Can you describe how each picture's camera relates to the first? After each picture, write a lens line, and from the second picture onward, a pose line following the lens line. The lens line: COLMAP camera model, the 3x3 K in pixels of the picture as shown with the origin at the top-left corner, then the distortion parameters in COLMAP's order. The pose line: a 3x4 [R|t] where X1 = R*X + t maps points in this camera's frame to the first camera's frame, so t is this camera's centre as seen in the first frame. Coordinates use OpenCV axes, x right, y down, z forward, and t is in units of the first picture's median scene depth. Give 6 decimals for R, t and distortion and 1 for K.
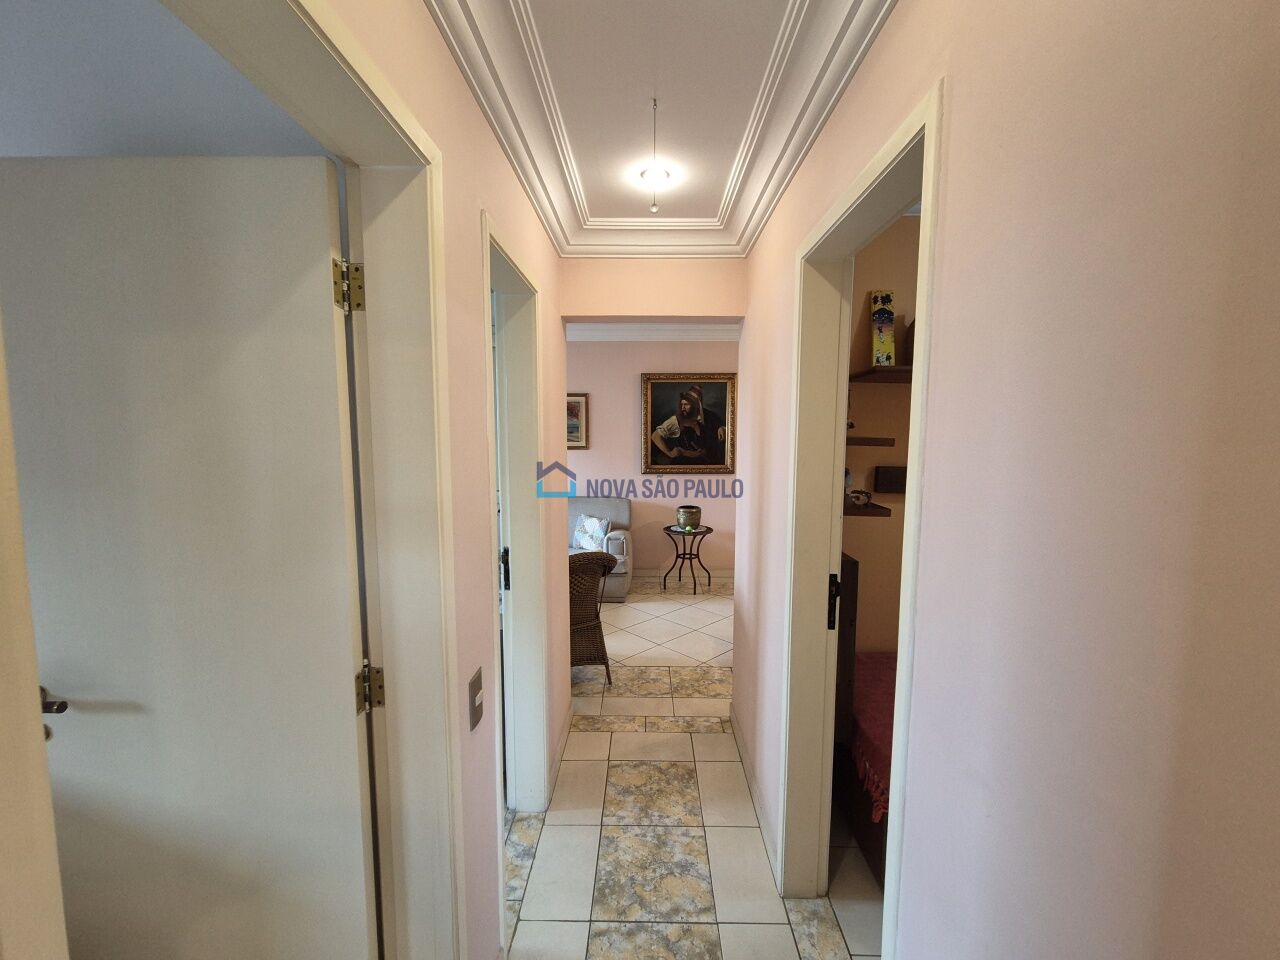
lens RADIAL K [[525.6, 0, 640.0], [0, 525.6, 480.0], [0, 0, 1]] dist [0.001049, 0.000249]
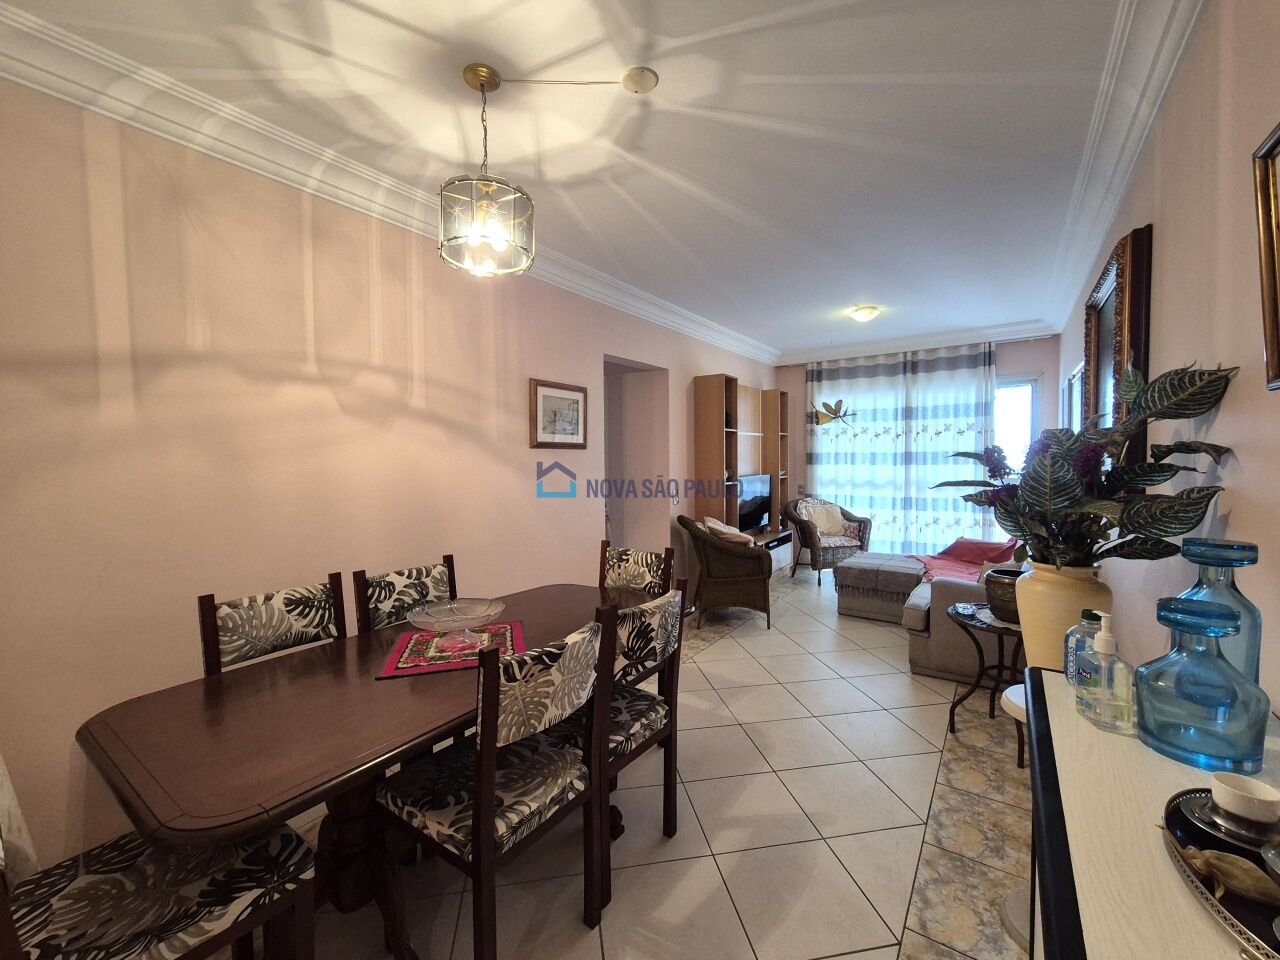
lens RADIAL K [[525.6, 0, 640.0], [0, 525.6, 480.0], [0, 0, 1]] dist [0.001049, 0.000249]
pose [[-0.562151, 0.041481, -0.825994, 0.647072], [-0.069941, 0.992779, 0.097458, -0.052609], [0.824072, 0.112557, -0.555191, 0.939691]]
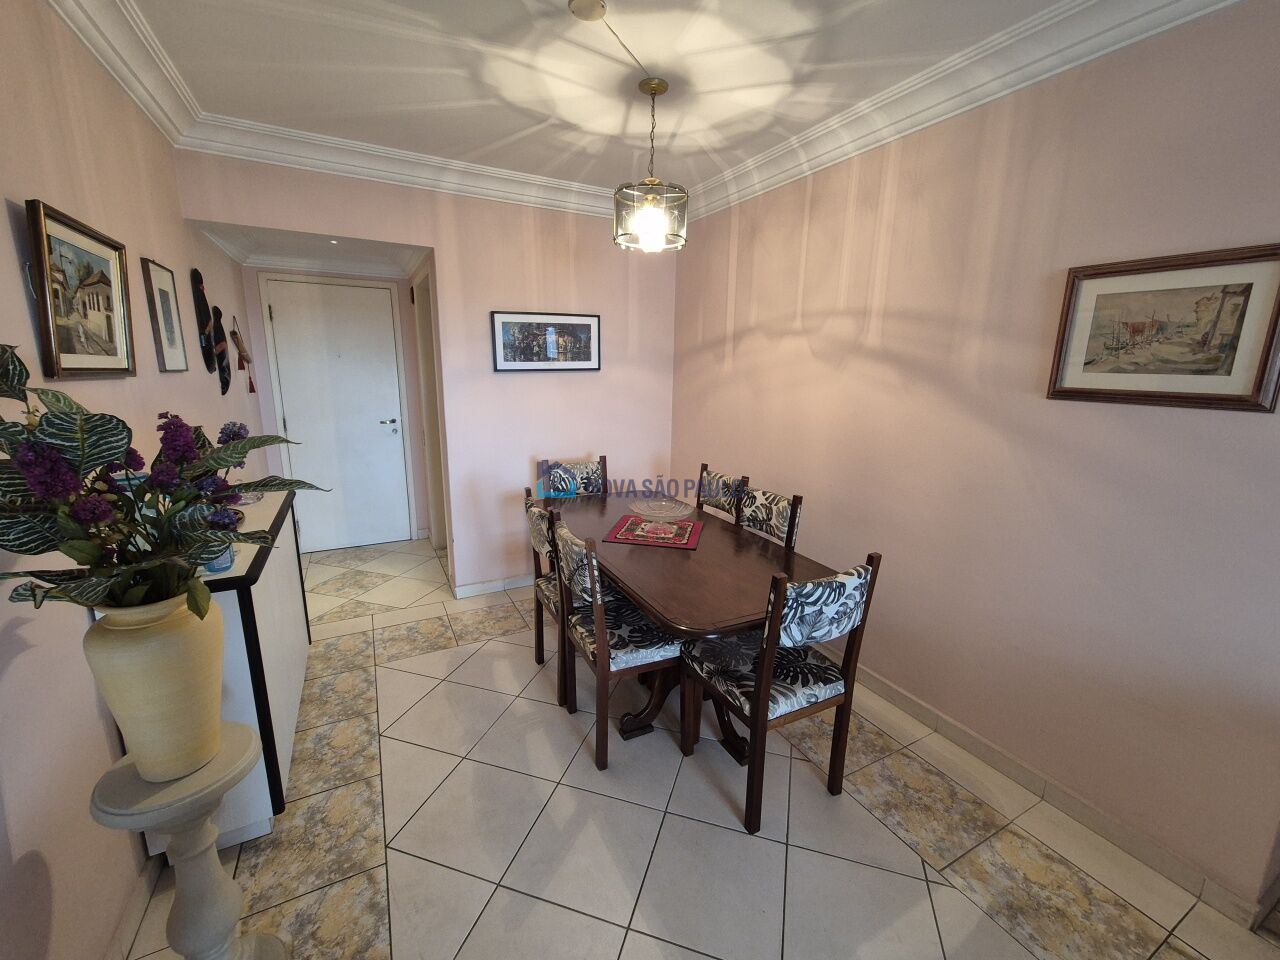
lens RADIAL K [[523.0, 0, 640.0], [0, 523.0, 480.0], [0, 0, 1]] dist [-0.009752, 0.000294]
pose [[-0.477934, -0.193366, 0.856848, 0.058589], [0.073698, 0.963203, 0.258474, -0.076843], [-0.875299, 0.186681, -0.446097, 0.890892]]
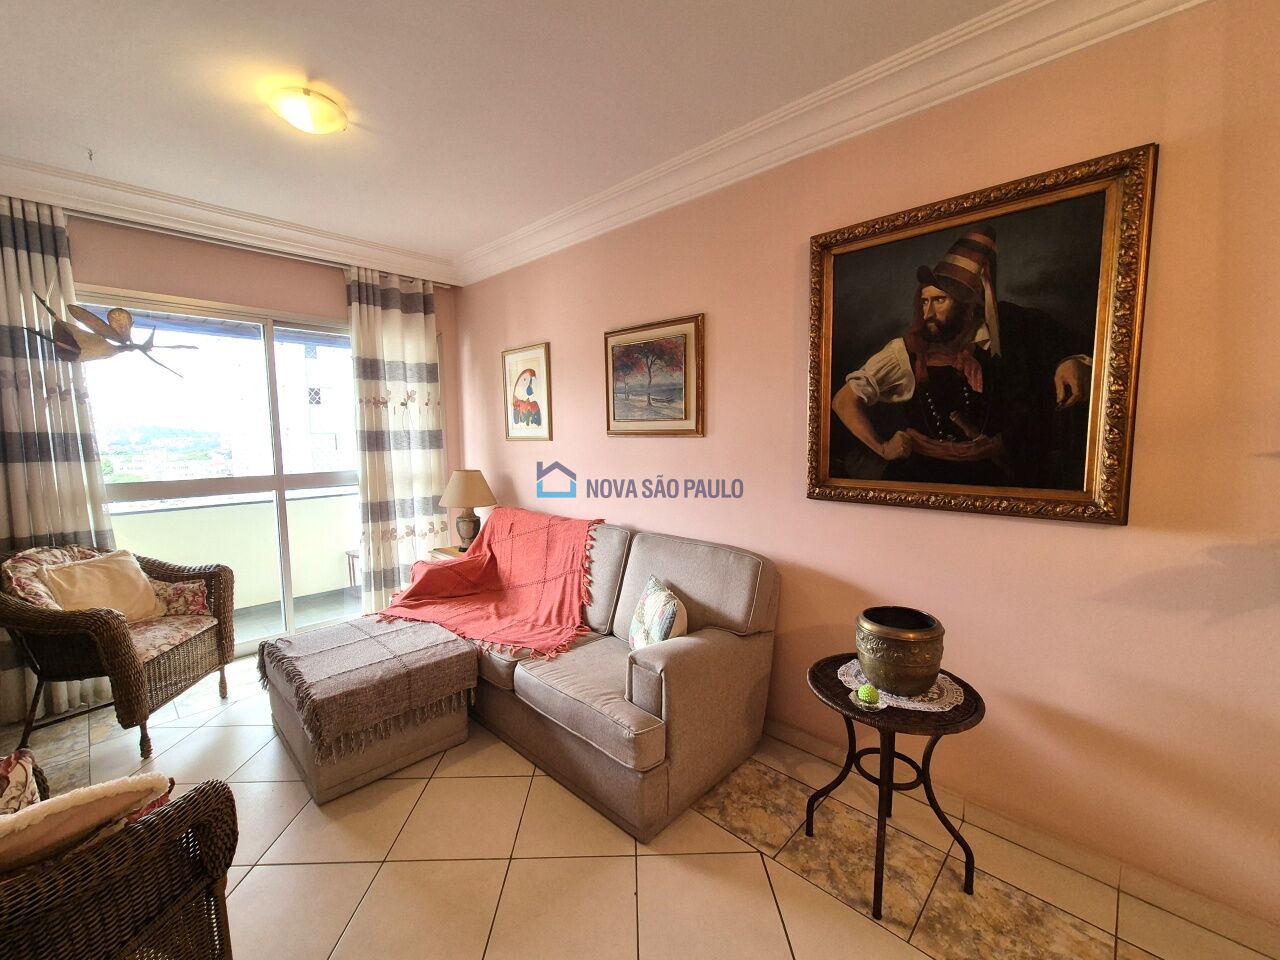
lens RADIAL K [[525.6, 0, 640.0], [0, 525.6, 480.0], [0, 0, 1]] dist [0.001049, 0.000249]
pose [[0.737364, 0.058814, -0.672930, 0.178794], [-0.060882, 0.997934, 0.020507, -0.026407], [0.672746, 0.025848, 0.739422, 0.634813]]
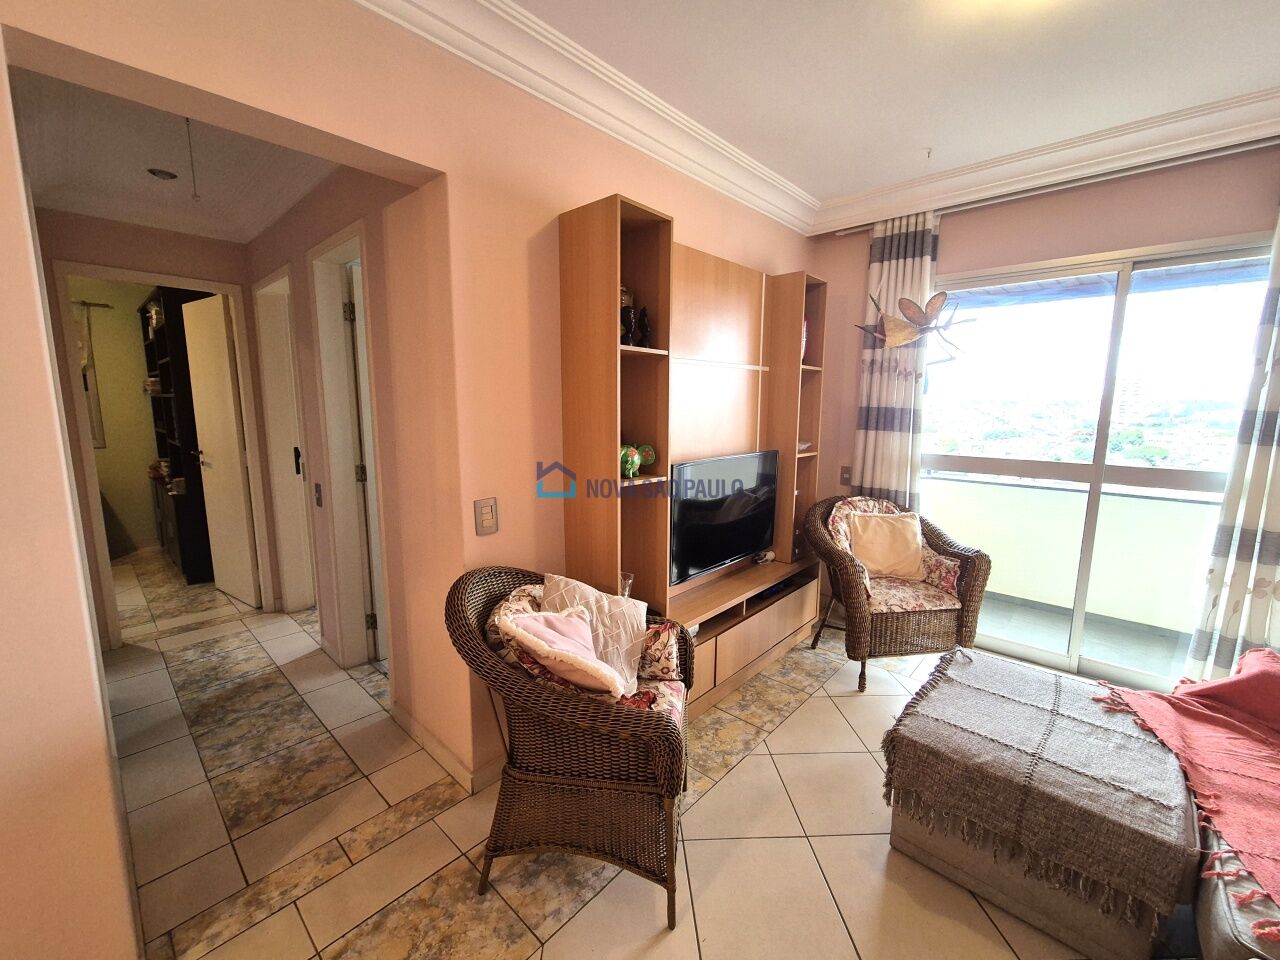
lens RADIAL K [[525.6, 0, 640.0], [0, 525.6, 480.0], [0, 0, 1]] dist [0.001049, 0.000249]
pose [[-0.668152, 0.106790, -0.736321, 0.094051], [-0.076360, 0.974578, 0.210636, -0.049588], [0.740096, 0.196962, -0.643012, 0.806535]]
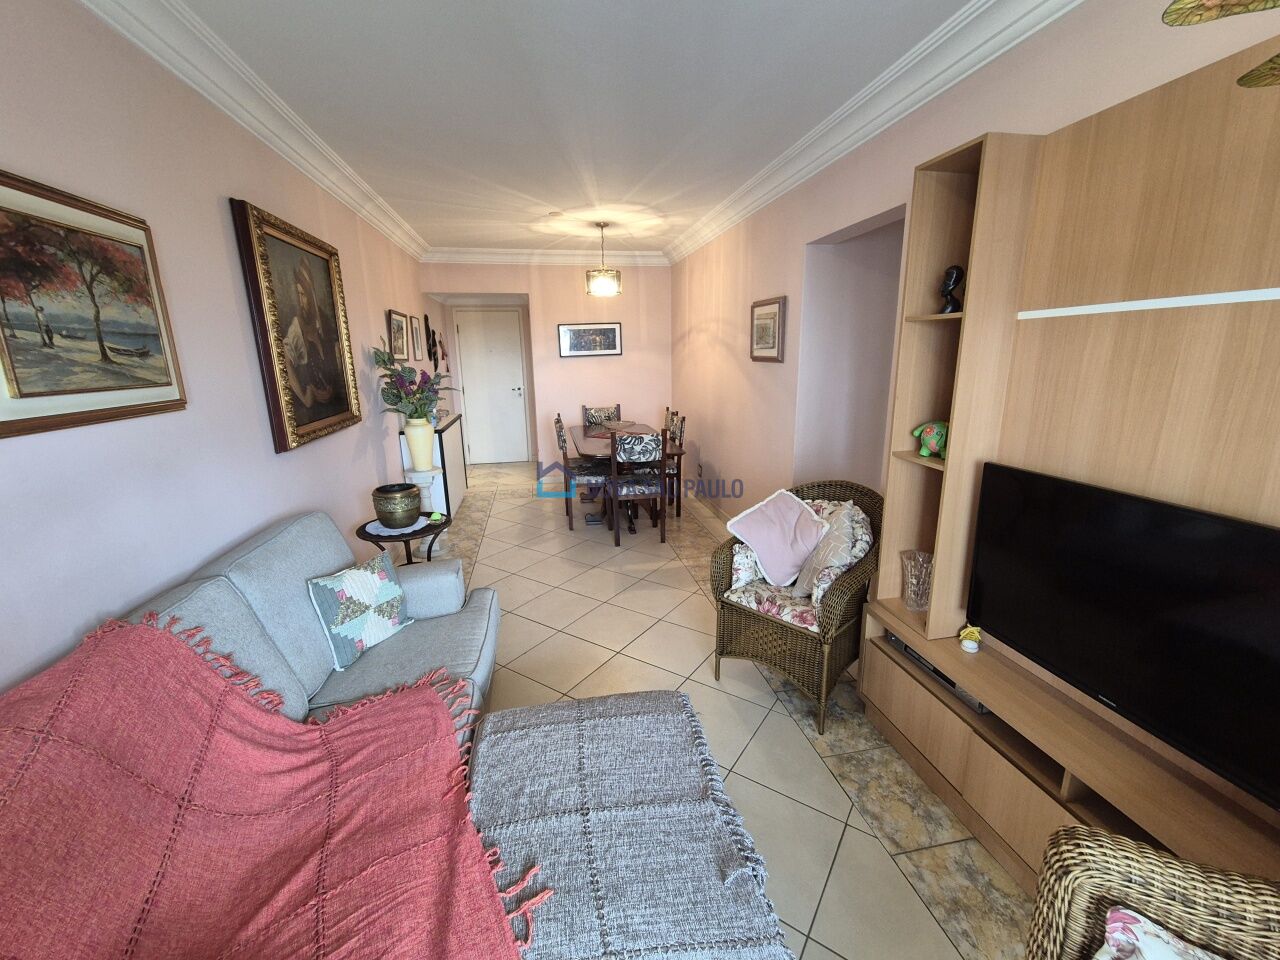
lens RADIAL K [[523.0, 0, 640.0], [0, 523.0, 480.0], [0, 0, 1]] dist [-0.009752, 0.000294]
pose [[-0.198591, -0.228446, 0.953086, -0.468821], [0.114394, 0.960406, 0.254037, -0.066024], [-0.973384, 0.159477, -0.164595, 0.805051]]
